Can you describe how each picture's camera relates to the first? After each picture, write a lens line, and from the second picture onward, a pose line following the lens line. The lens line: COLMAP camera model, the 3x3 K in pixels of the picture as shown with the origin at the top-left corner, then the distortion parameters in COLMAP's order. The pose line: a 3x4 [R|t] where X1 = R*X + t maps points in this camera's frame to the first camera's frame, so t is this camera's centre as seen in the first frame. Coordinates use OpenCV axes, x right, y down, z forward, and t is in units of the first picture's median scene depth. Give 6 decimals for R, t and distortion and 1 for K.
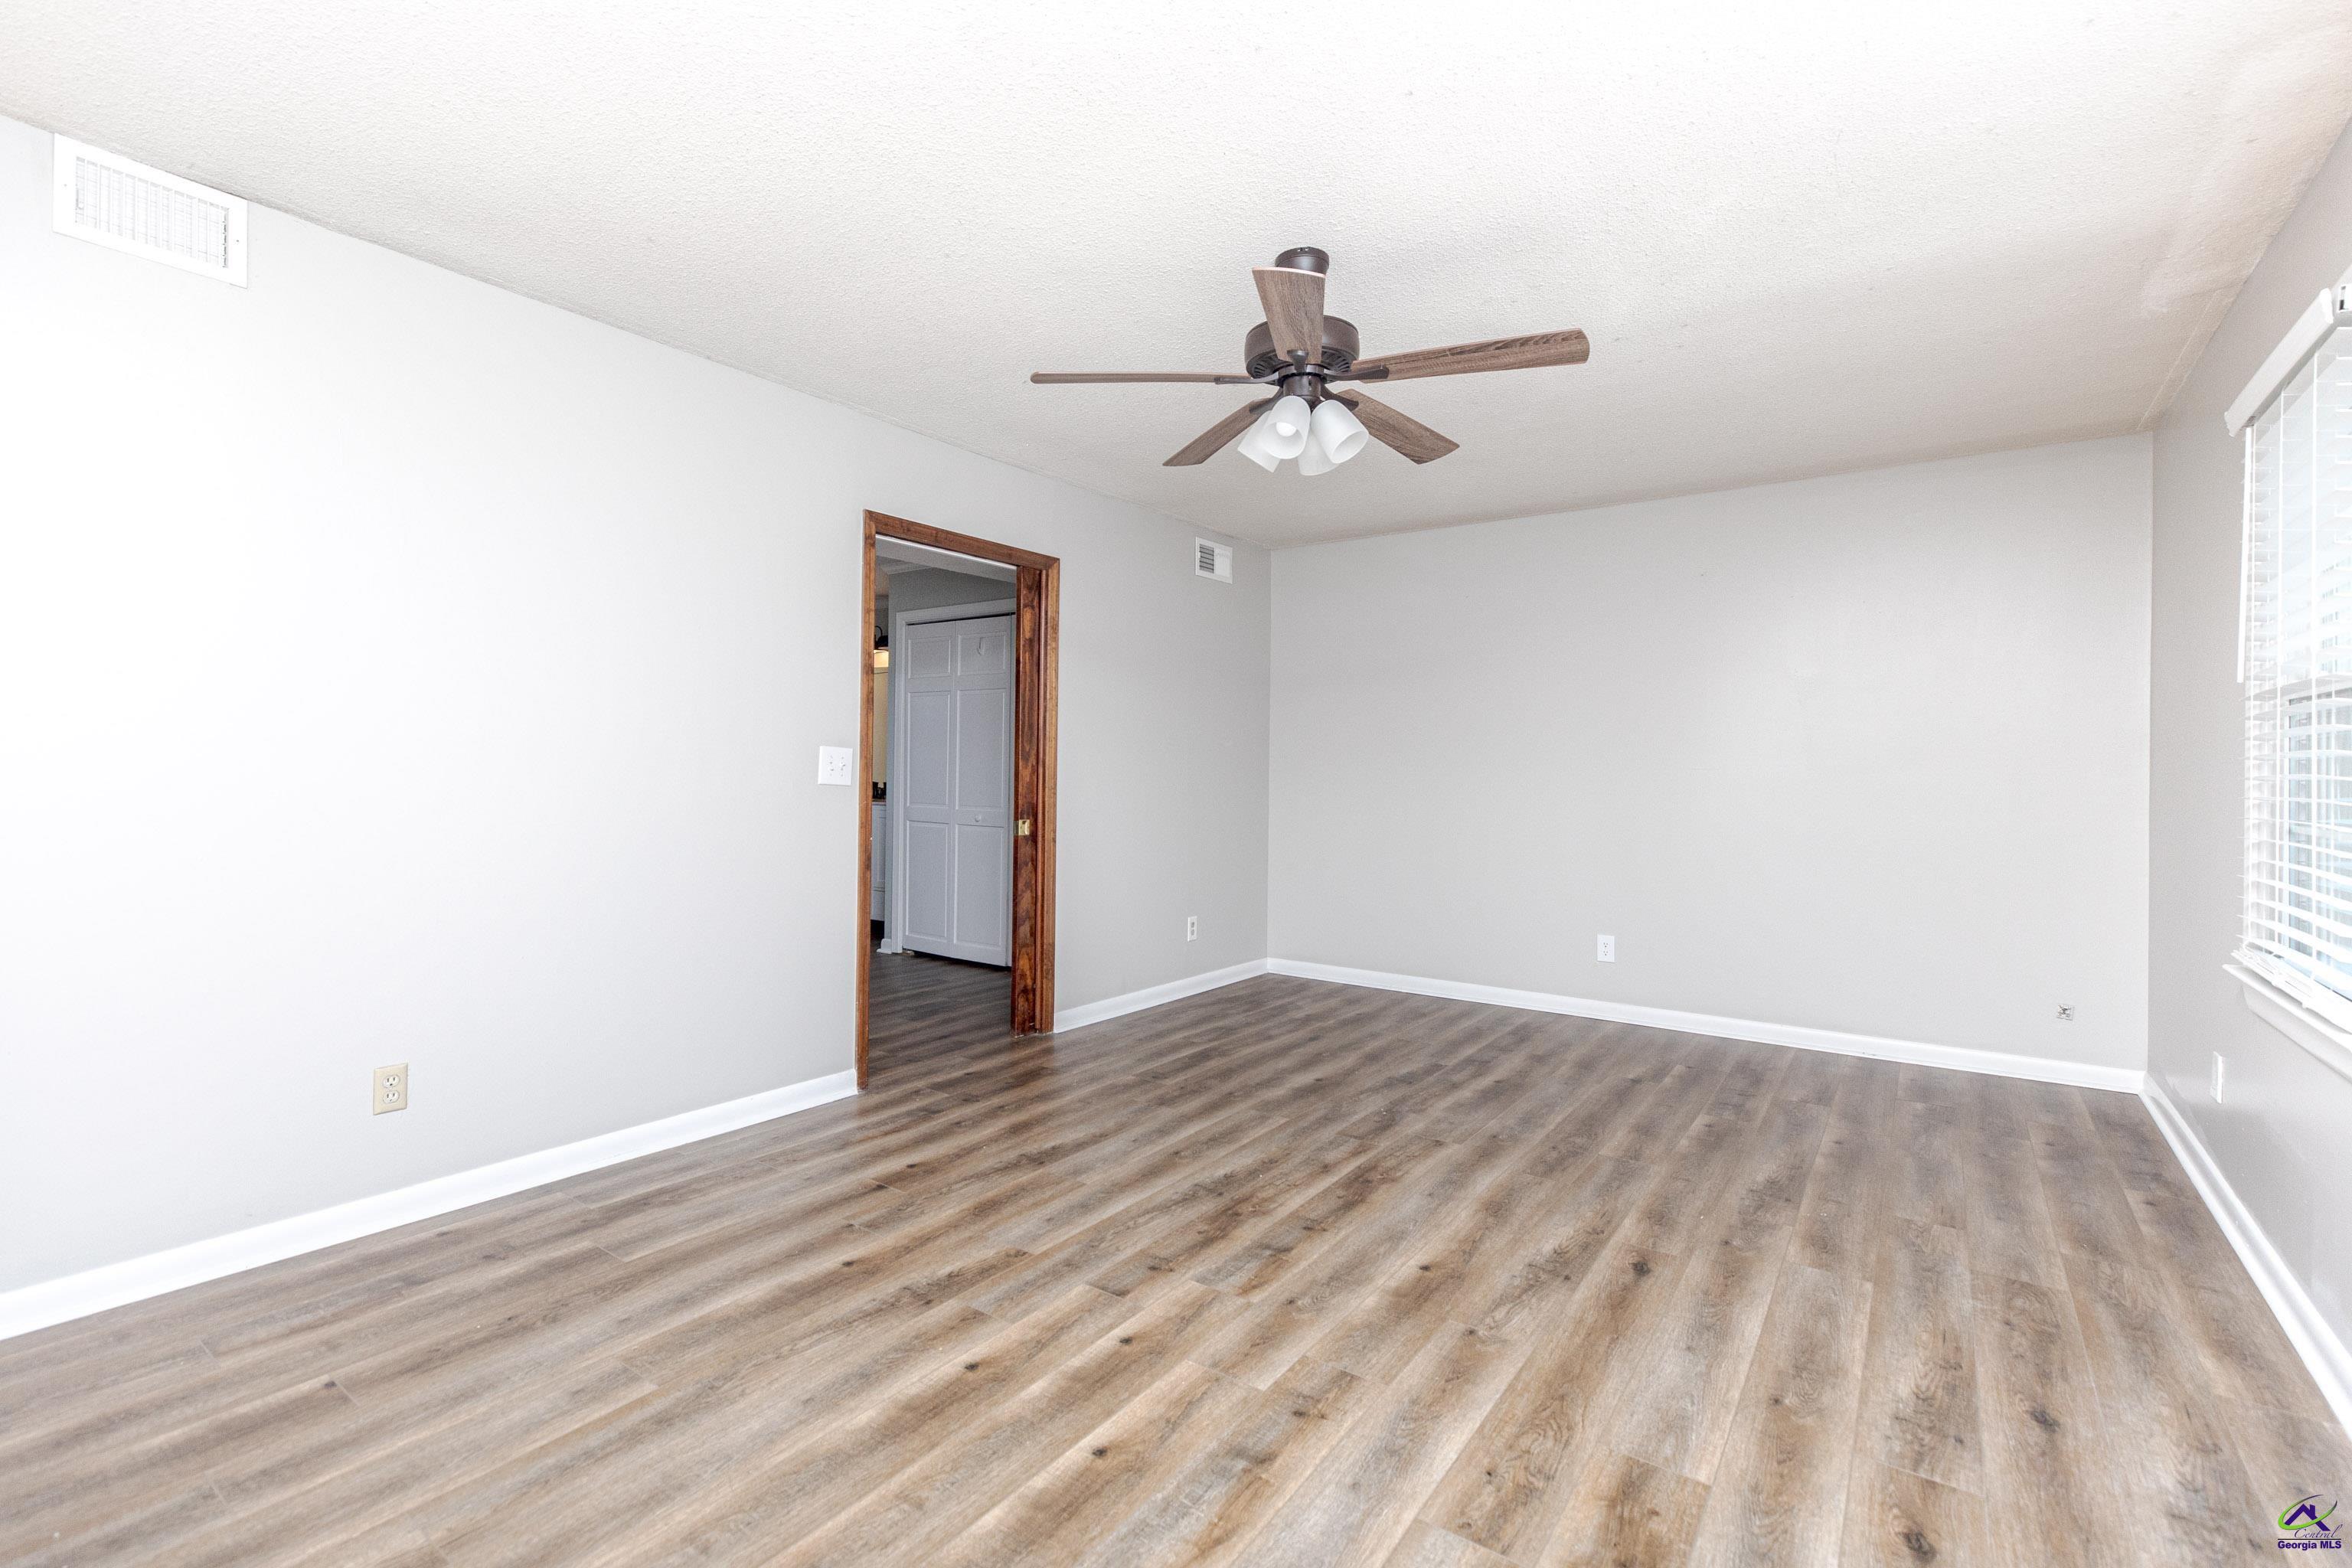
lens RADIAL K [[1051.2, 0, 1170.3], [0, 1051.2, 771.6], [0, 0, 1]] dist [0.002650, -0.000105]
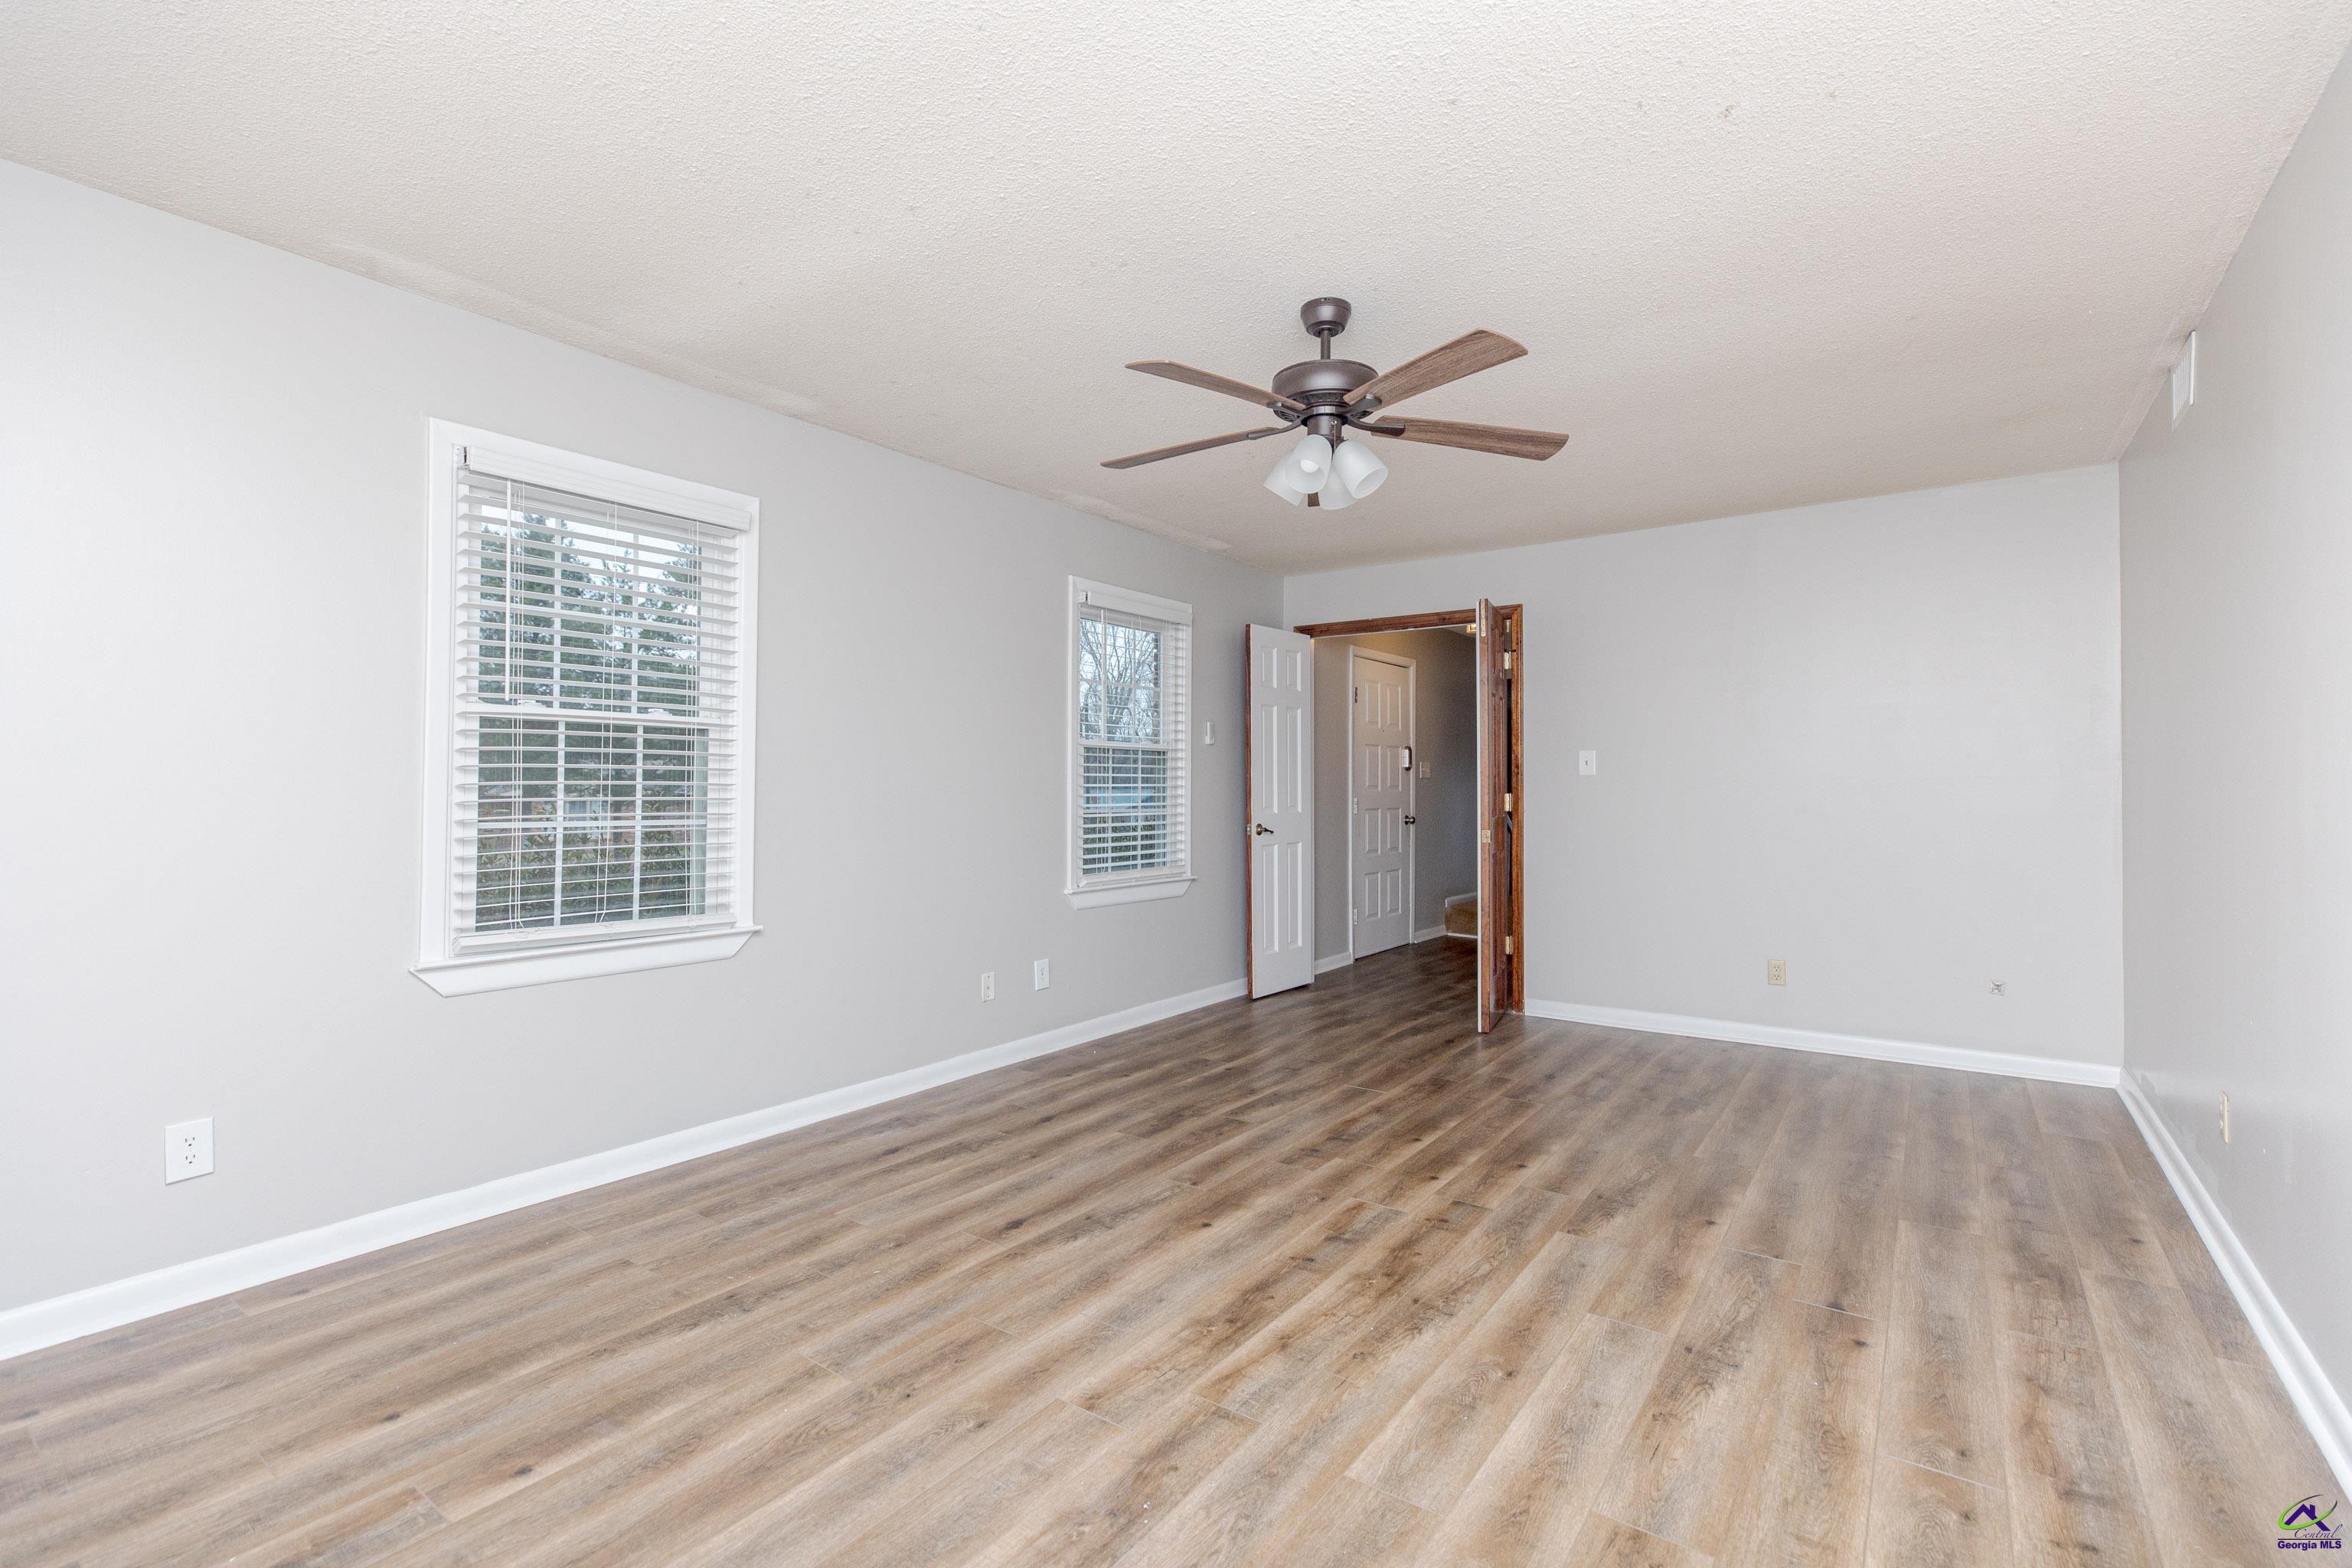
lens RADIAL K [[1051.2, 0, 1170.3], [0, 1051.2, 771.6], [0, 0, 1]] dist [0.002650, -0.000105]
pose [[-0.999901, -0.013386, 0.004263, 0.259943], [-0.013444, 0.999812, -0.013976, -0.000069], [-0.004075, -0.014032, -0.999893, 1.966356]]
